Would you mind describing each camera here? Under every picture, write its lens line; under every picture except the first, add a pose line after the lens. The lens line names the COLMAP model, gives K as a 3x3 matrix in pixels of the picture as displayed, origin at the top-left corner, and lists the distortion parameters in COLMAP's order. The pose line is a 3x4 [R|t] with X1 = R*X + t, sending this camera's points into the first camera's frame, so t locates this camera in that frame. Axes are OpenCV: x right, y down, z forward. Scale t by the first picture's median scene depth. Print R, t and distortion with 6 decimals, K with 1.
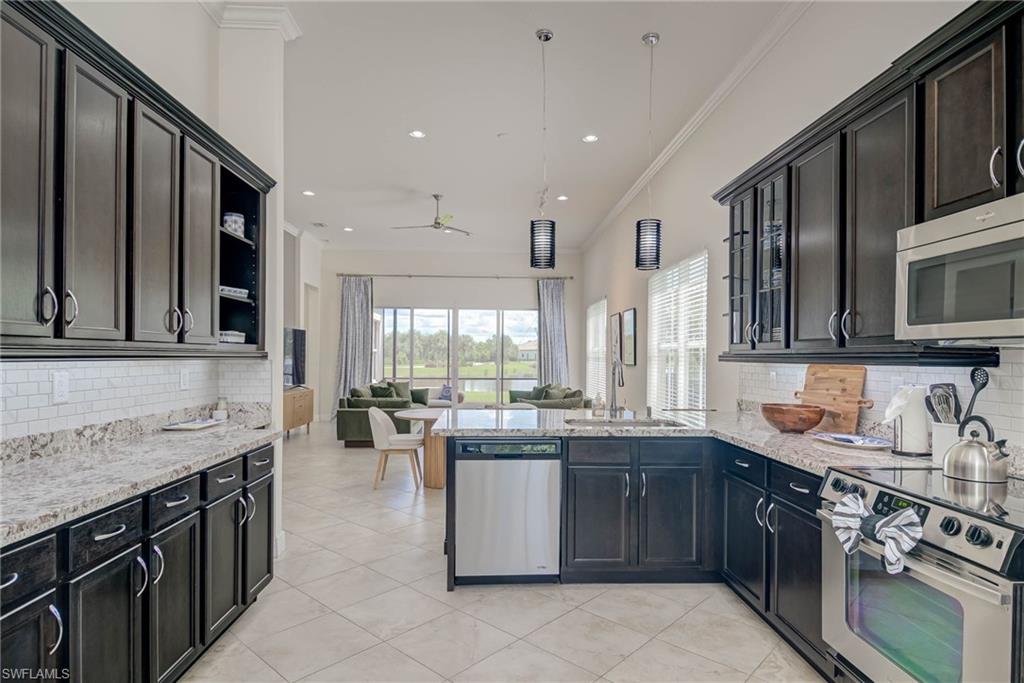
lens RADIAL K [[588.1, 0, 513.4], [0, 588.1, 343.7], [0, 0, 1]] dist [0.020992, -0.002731]
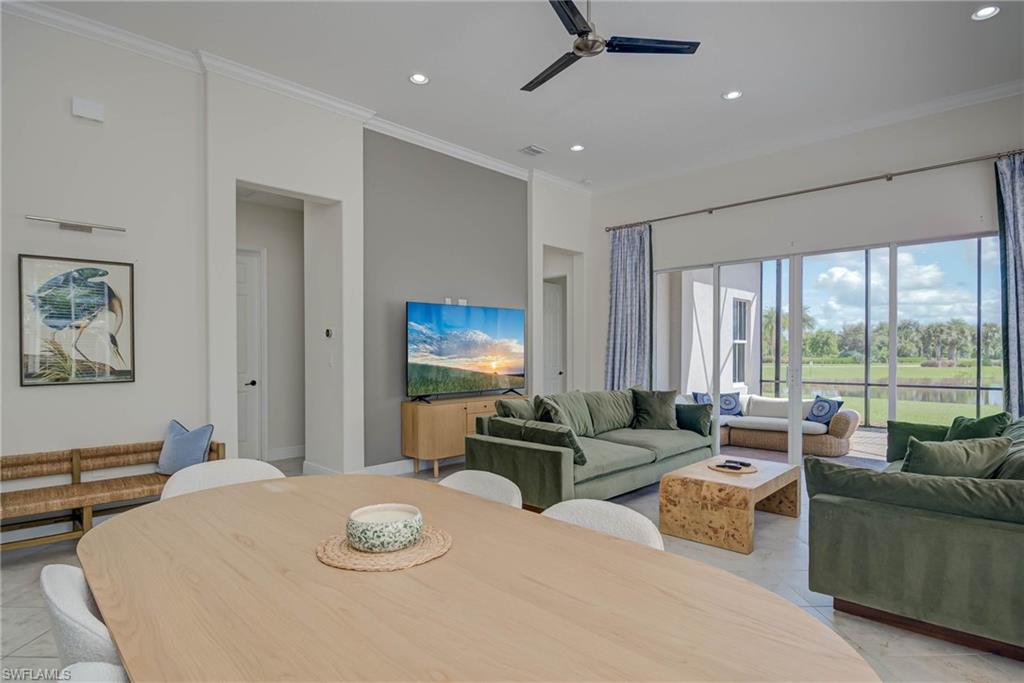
lens RADIAL K [[552.0, 0, 512.2], [0, 552.0, 347.9], [0, 0, 1]] dist [0.003587, -0.000923]
pose [[0.679598, -0.015356, -0.733424, 0.307735], [0.021854, 0.999761, -0.000683, 0.059954], [0.733259, -0.015564, 0.679772, 1.541348]]
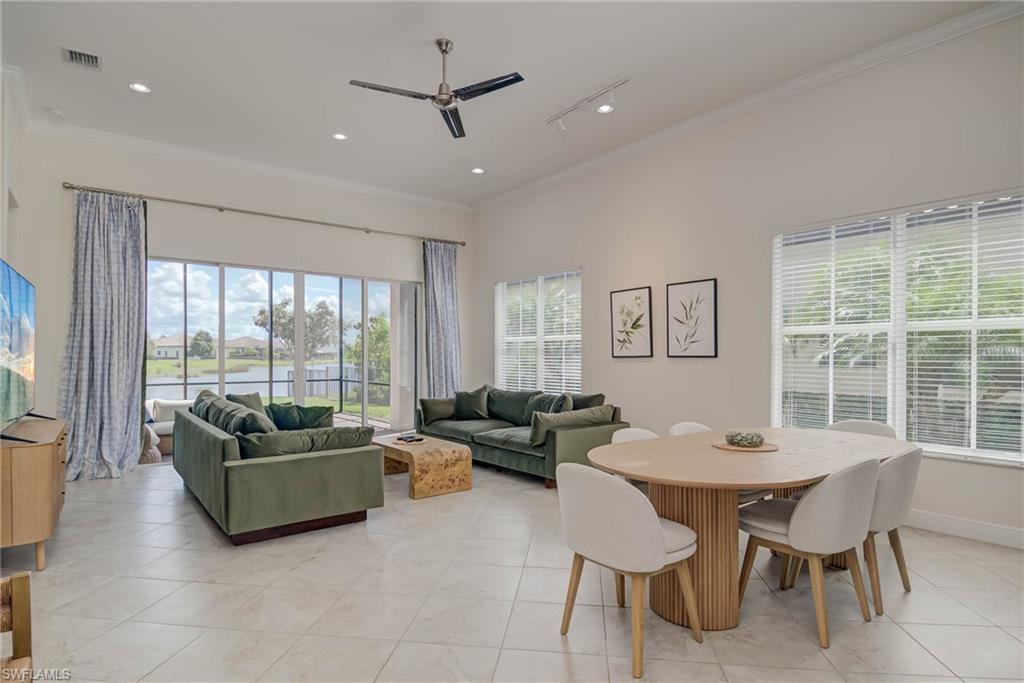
lens RADIAL K [[555.4, 0, 517.3], [0, 555.4, 343.3], [0, 0, 1]] dist [0.001140, 0.000090]
pose [[0.805001, 0.005023, 0.593253, -0.859812], [-0.007035, 0.999975, 0.001079, 0.045491], [-0.593232, -0.005042, 0.805016, 1.260708]]
